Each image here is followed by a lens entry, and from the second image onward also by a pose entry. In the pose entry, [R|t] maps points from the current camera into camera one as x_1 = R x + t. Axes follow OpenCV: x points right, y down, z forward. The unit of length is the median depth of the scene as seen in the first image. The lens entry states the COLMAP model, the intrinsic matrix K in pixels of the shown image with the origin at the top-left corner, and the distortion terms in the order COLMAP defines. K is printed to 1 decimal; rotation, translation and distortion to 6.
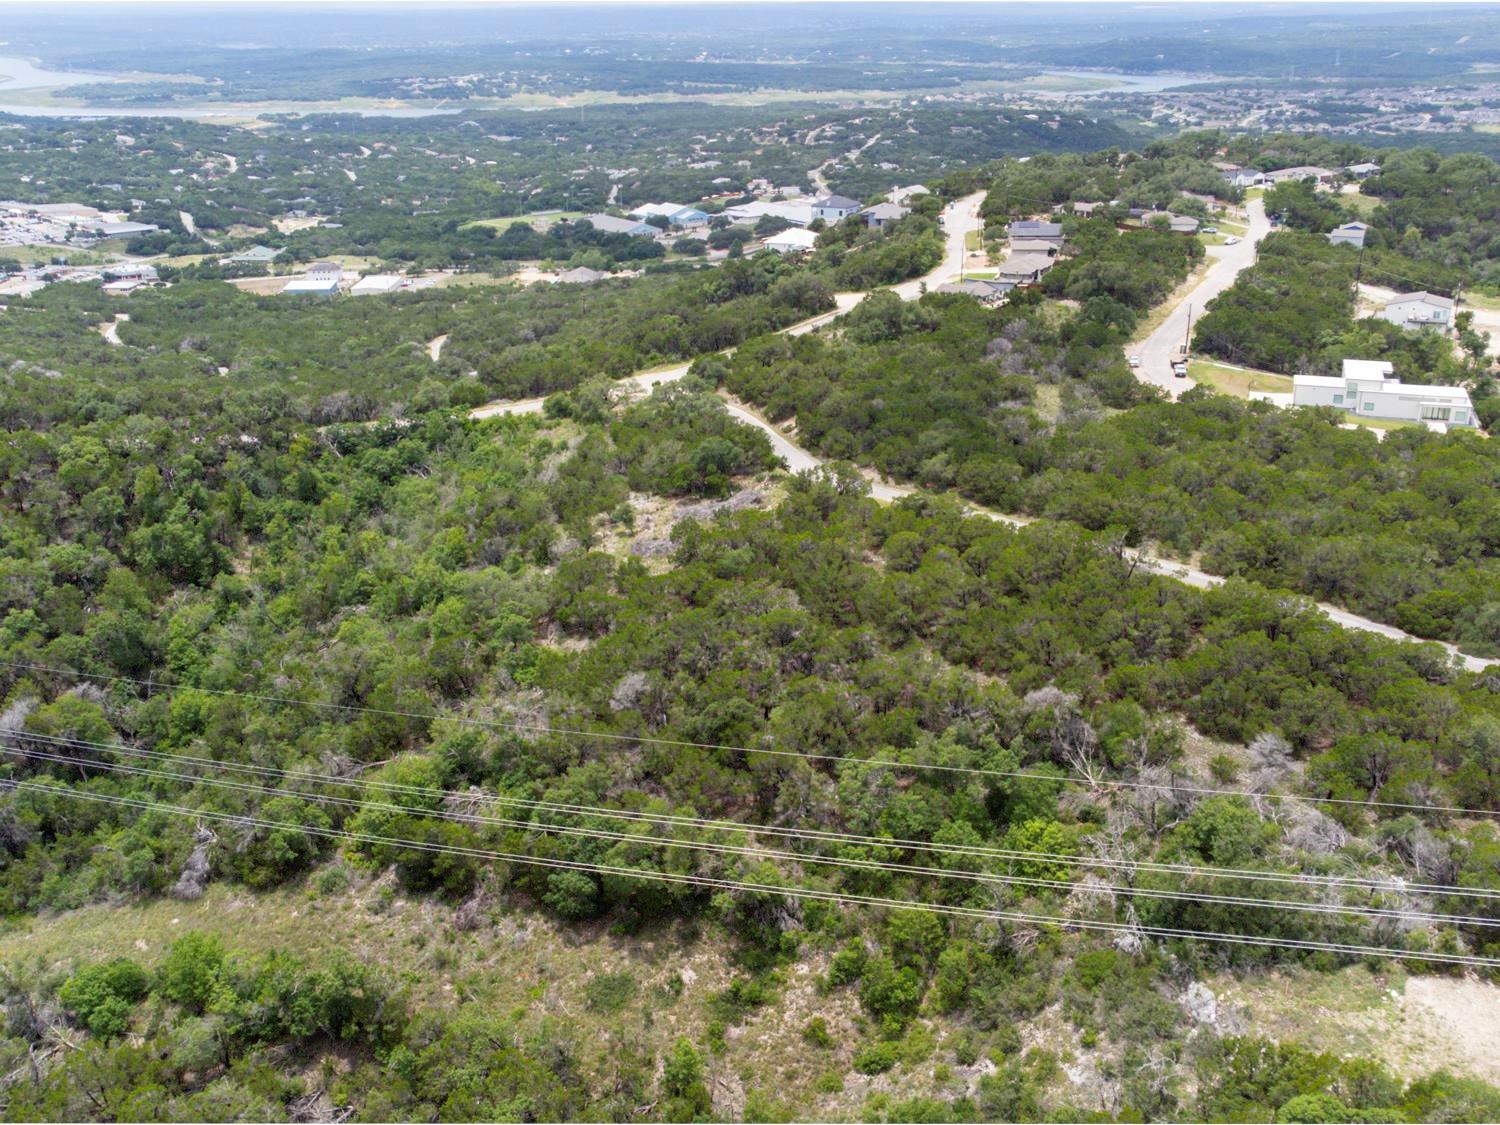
lens RADIAL K [[1490.0, 0, 745.3], [0, 1490.0, 560.9], [0, 0, 1]] dist [0.026612, 0.000000]
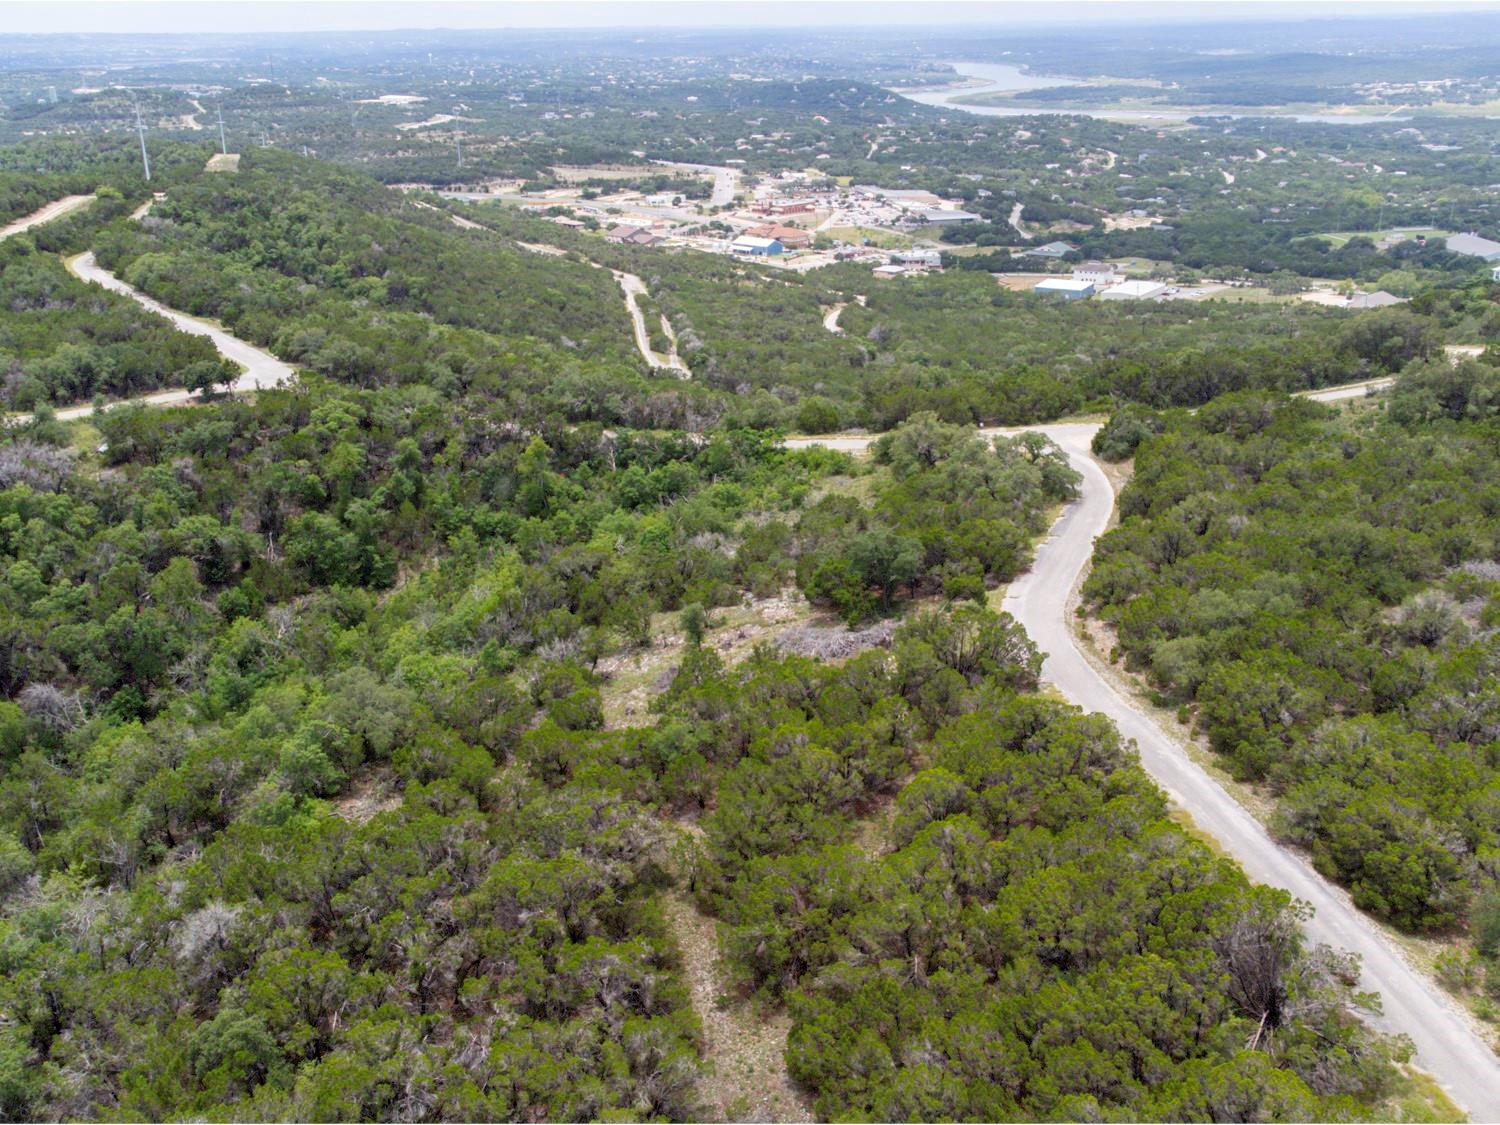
lens RADIAL K [[1490.0, 0, 745.5], [0, 1490.0, 561.6], [0, 0, 1]] dist [0.026612, 0.000000]
pose [[0.819937, 0.190901, -0.539685, 0.105809], [-0.193341, 0.979709, 0.052808, -0.034887], [0.538816, 0.061044, 0.840209, 0.162903]]
